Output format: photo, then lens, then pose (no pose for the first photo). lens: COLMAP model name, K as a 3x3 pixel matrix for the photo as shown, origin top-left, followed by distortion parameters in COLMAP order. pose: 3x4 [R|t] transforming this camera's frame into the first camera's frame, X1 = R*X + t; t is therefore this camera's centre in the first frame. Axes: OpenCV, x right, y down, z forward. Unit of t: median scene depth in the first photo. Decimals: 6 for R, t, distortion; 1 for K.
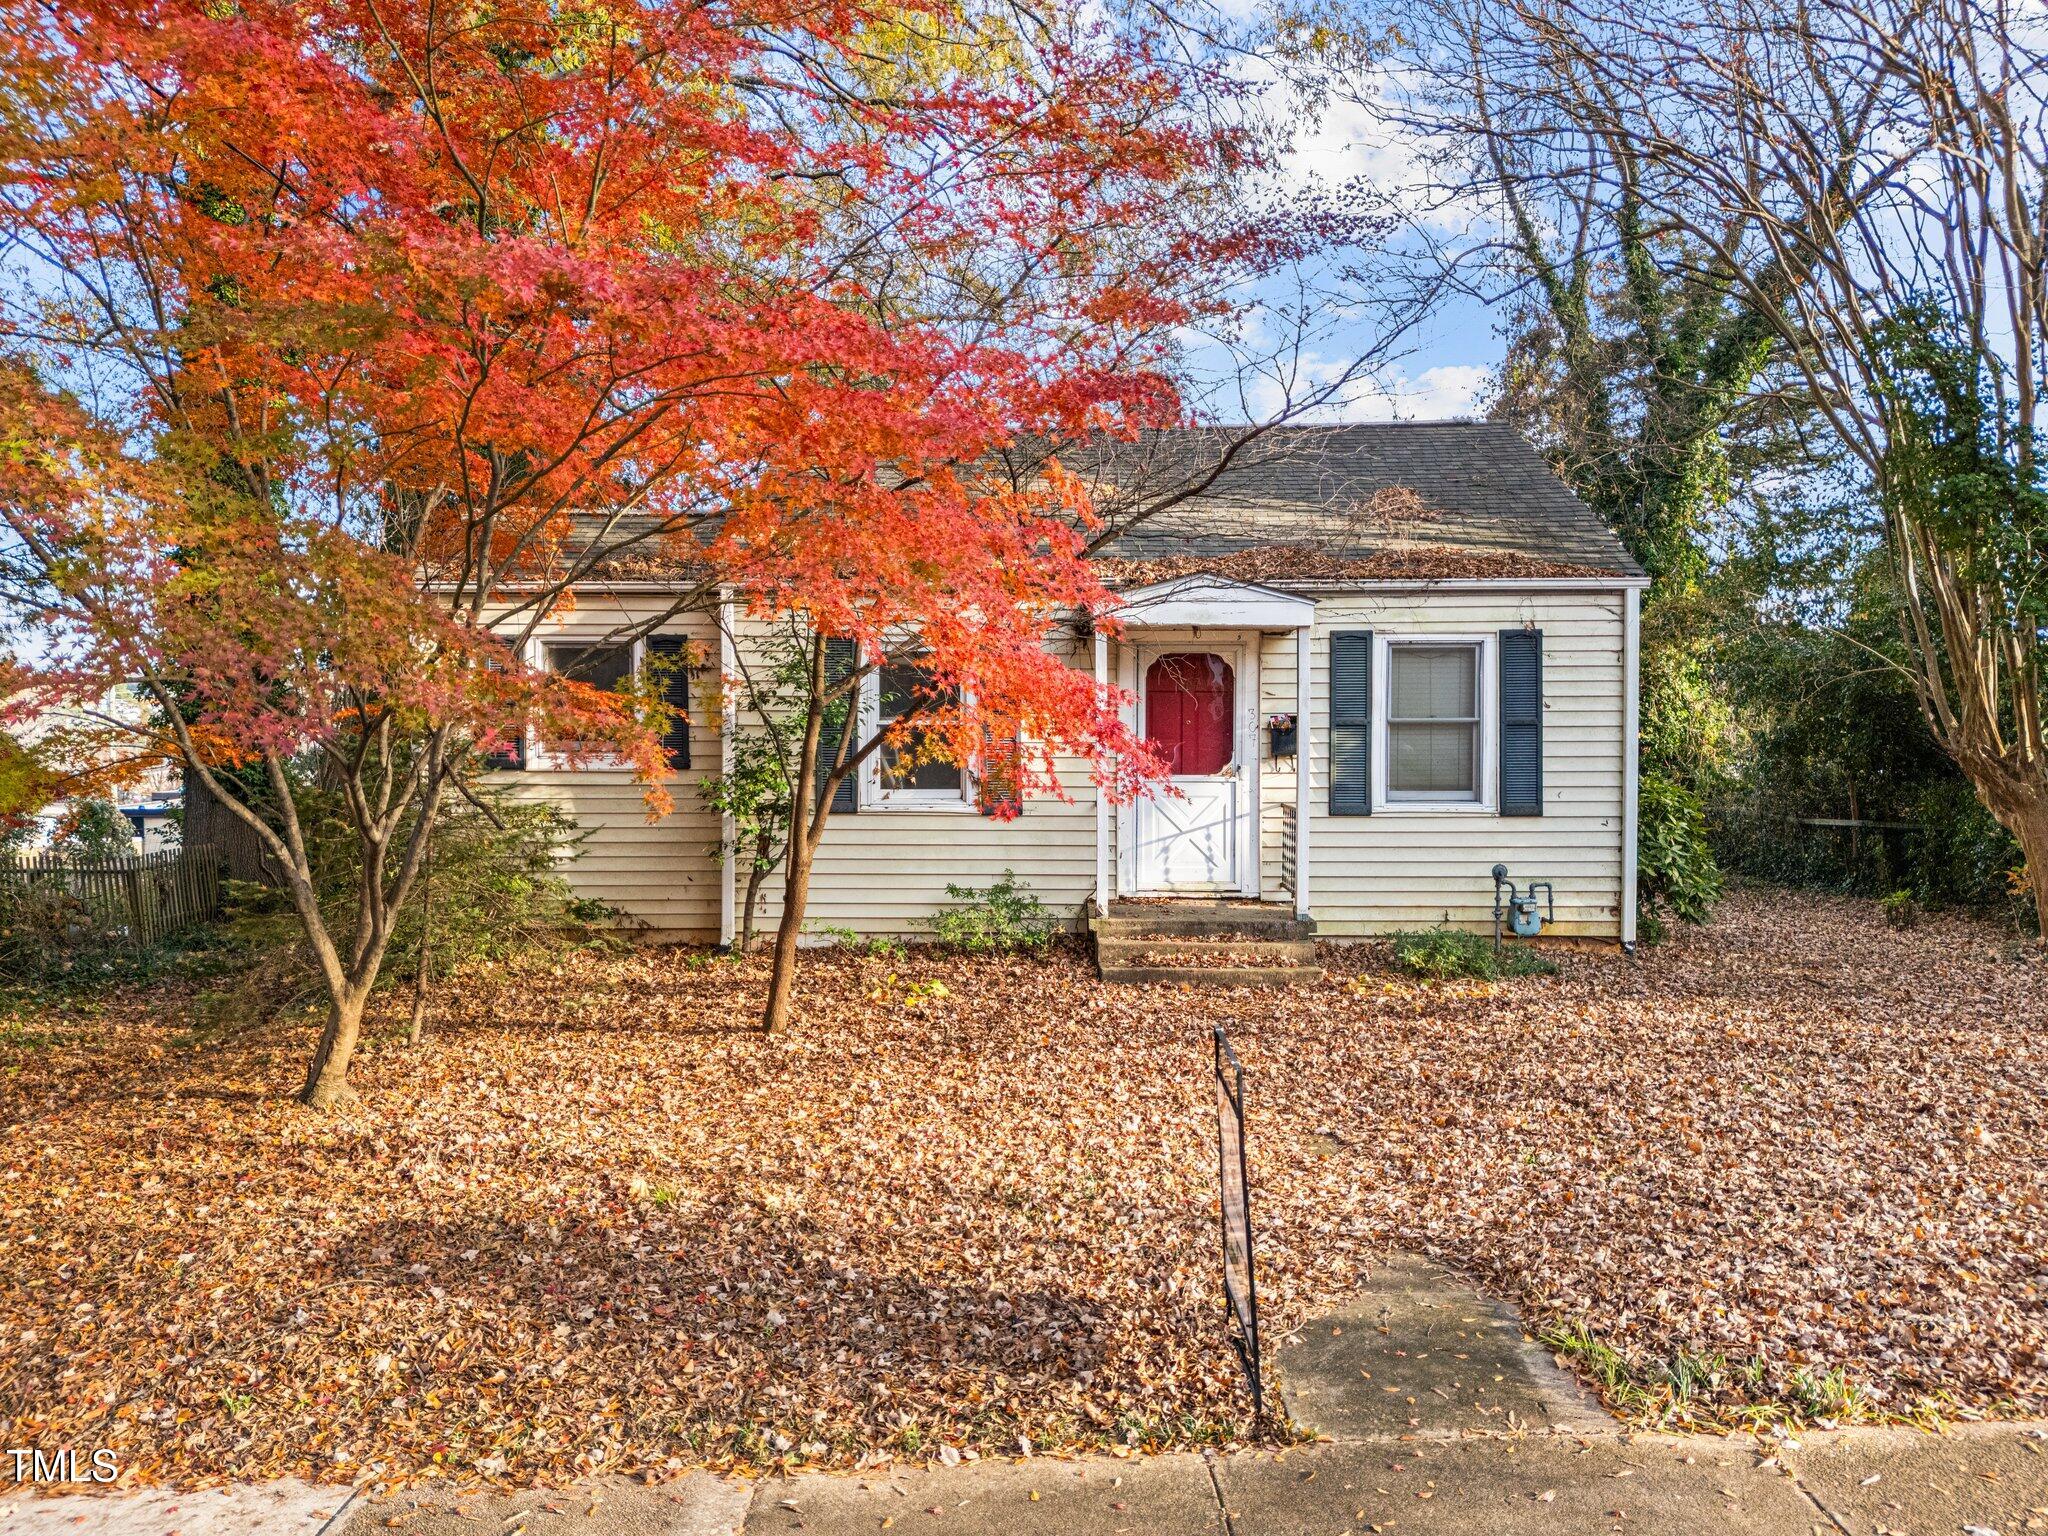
lens RADIAL K [[1425.2, 0, 1024.7], [0, 1425.2, 755.8], [0, 0, 1]] dist [0.035928, -0.018710]
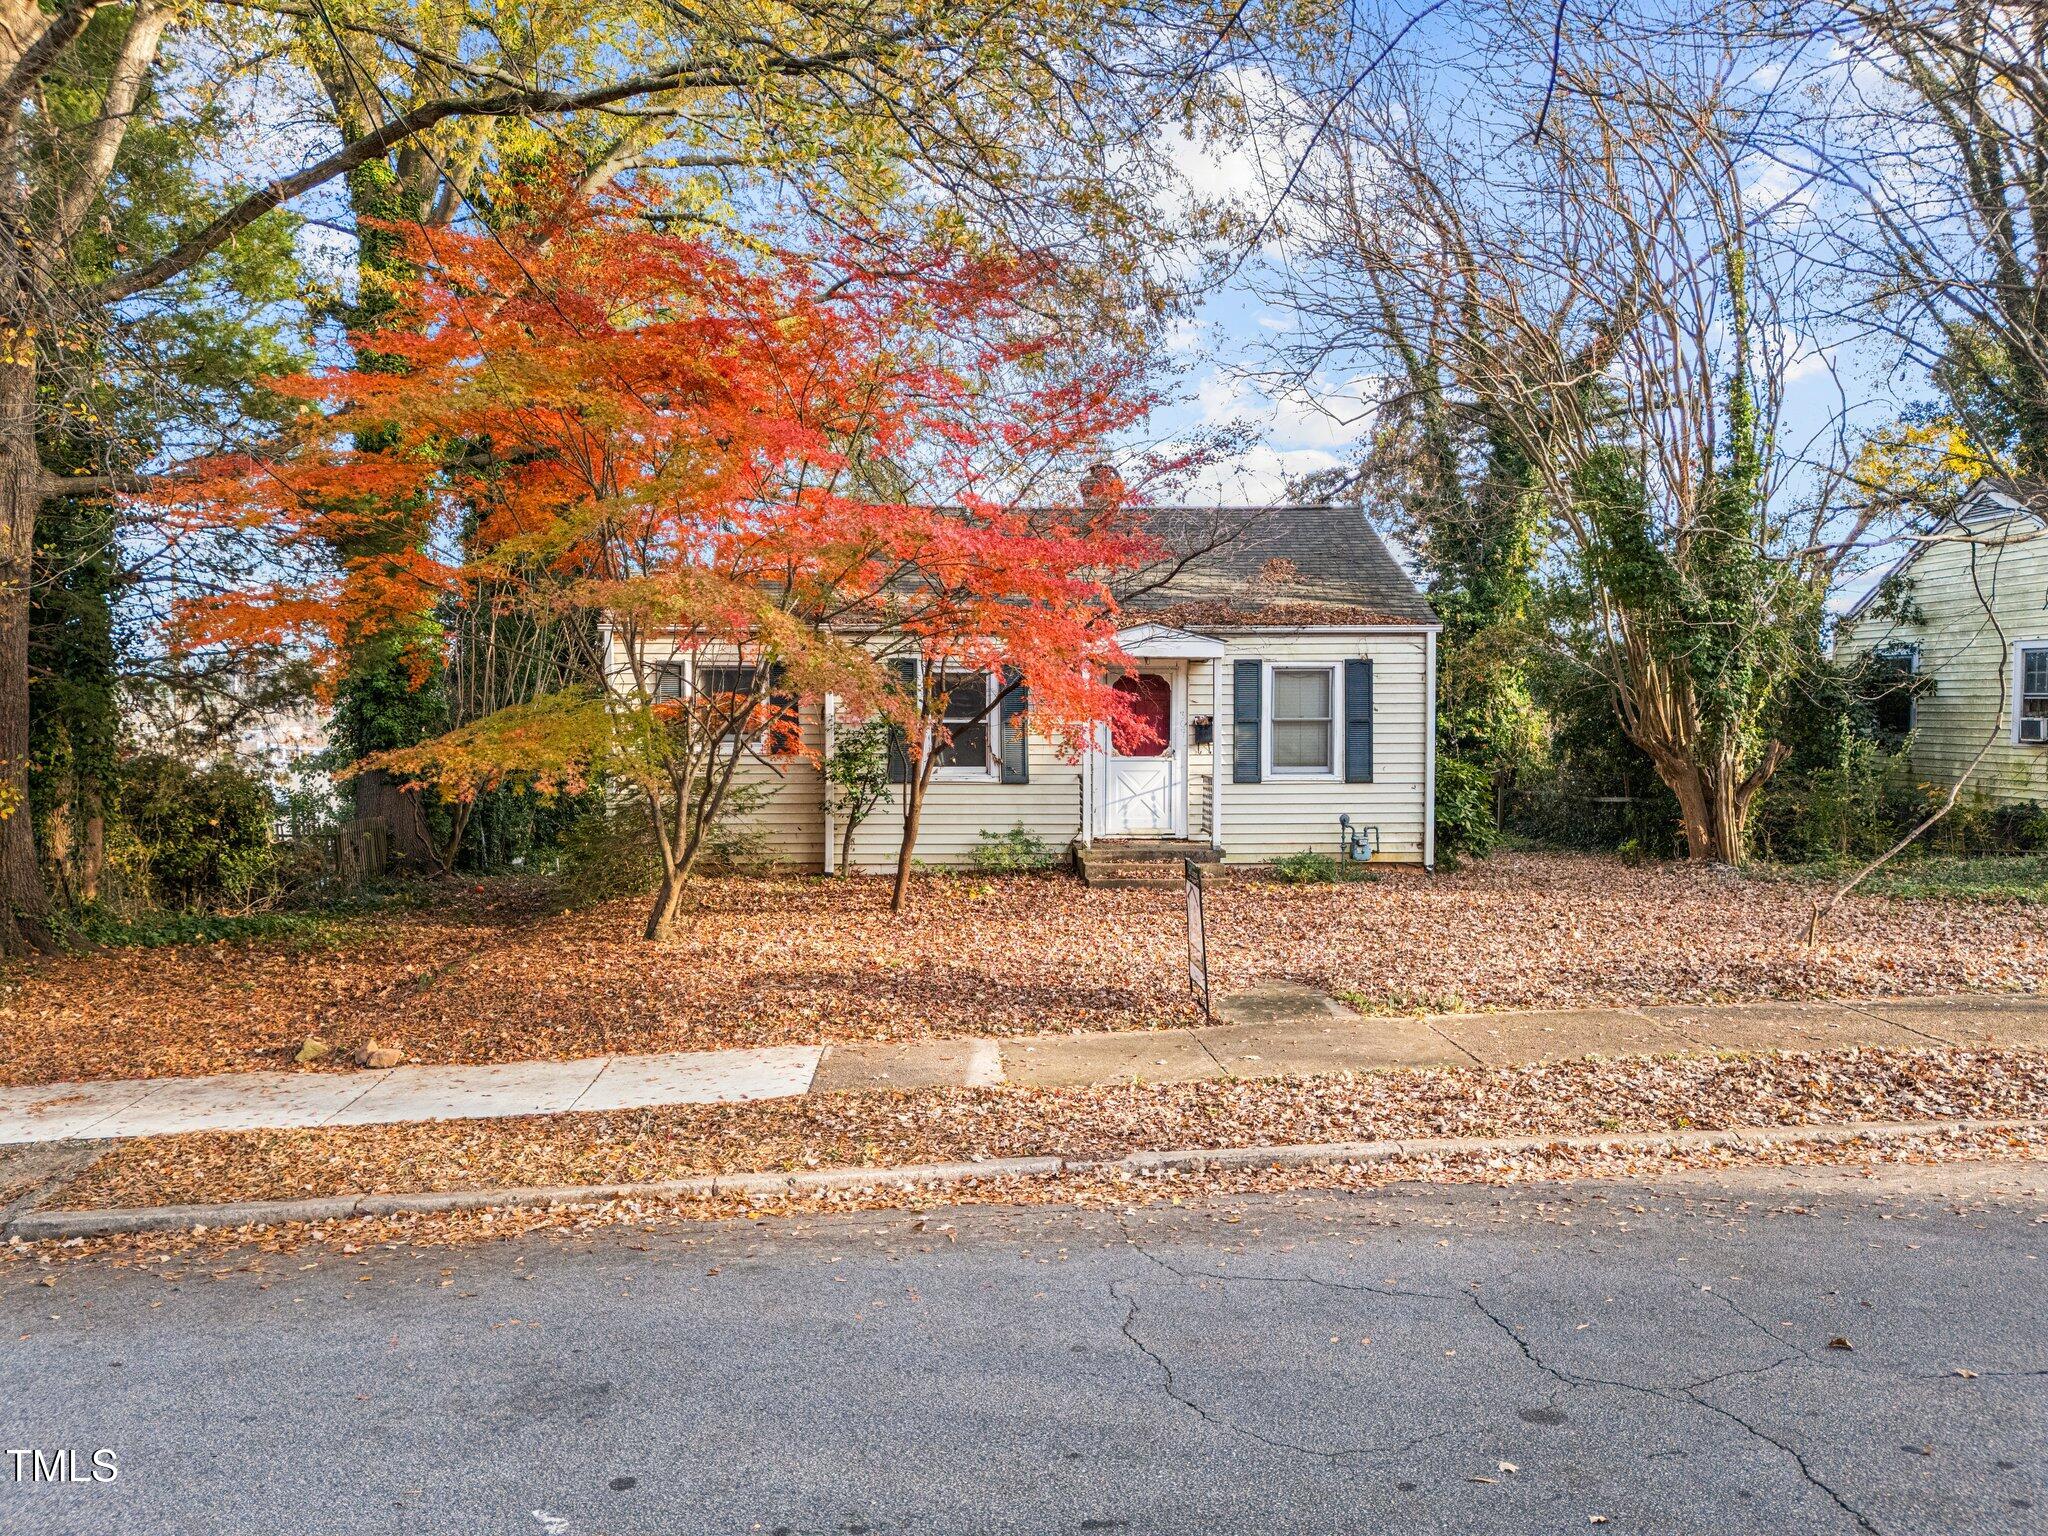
lens RADIAL K [[1425.2, 0, 1014.5], [0, 1425.2, 775.4], [0, 0, 1]] dist [0.035928, -0.018710]
pose [[0.998028, -0.003712, 0.062666, -0.109773], [0.003126, 0.999951, 0.009442, 0.019086], [-0.062698, -0.009228, 0.997990, -0.478903]]
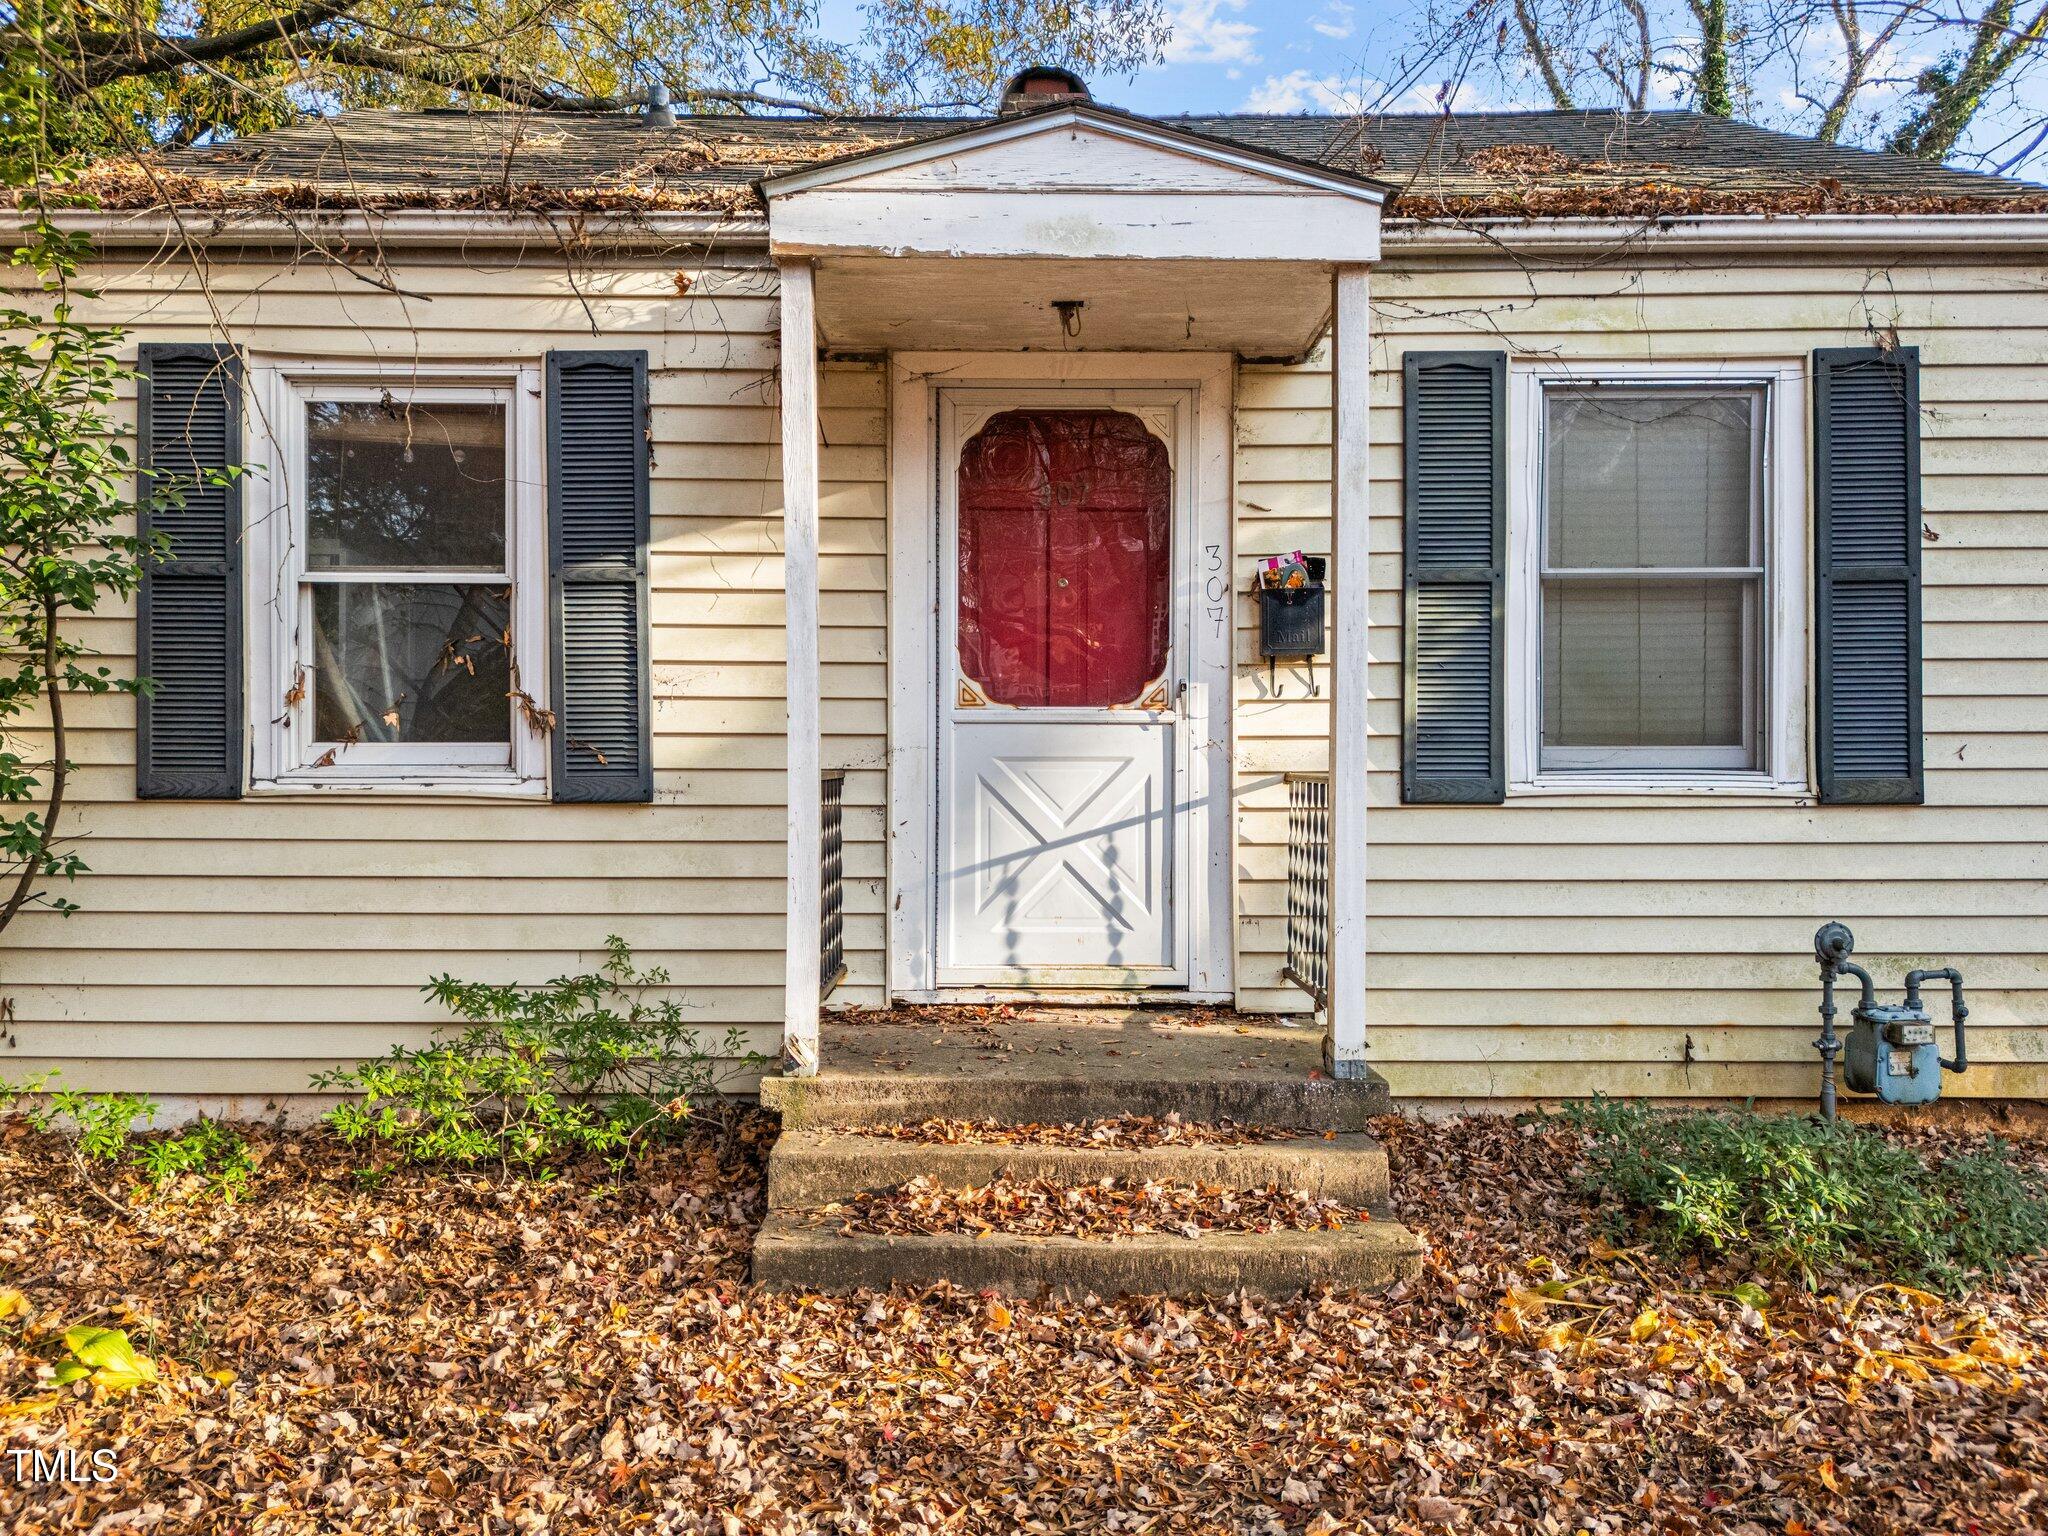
lens RADIAL K [[1425.2, 0, 1029.2], [0, 1425.2, 780.2], [0, 0, 1]] dist [0.035928, -0.018710]
pose [[0.999803, 0.000800, 0.019833, 0.098548], [-0.000352, 0.999745, -0.022580, 0.044663], [-0.019846, 0.022569, 0.999548, 0.594673]]
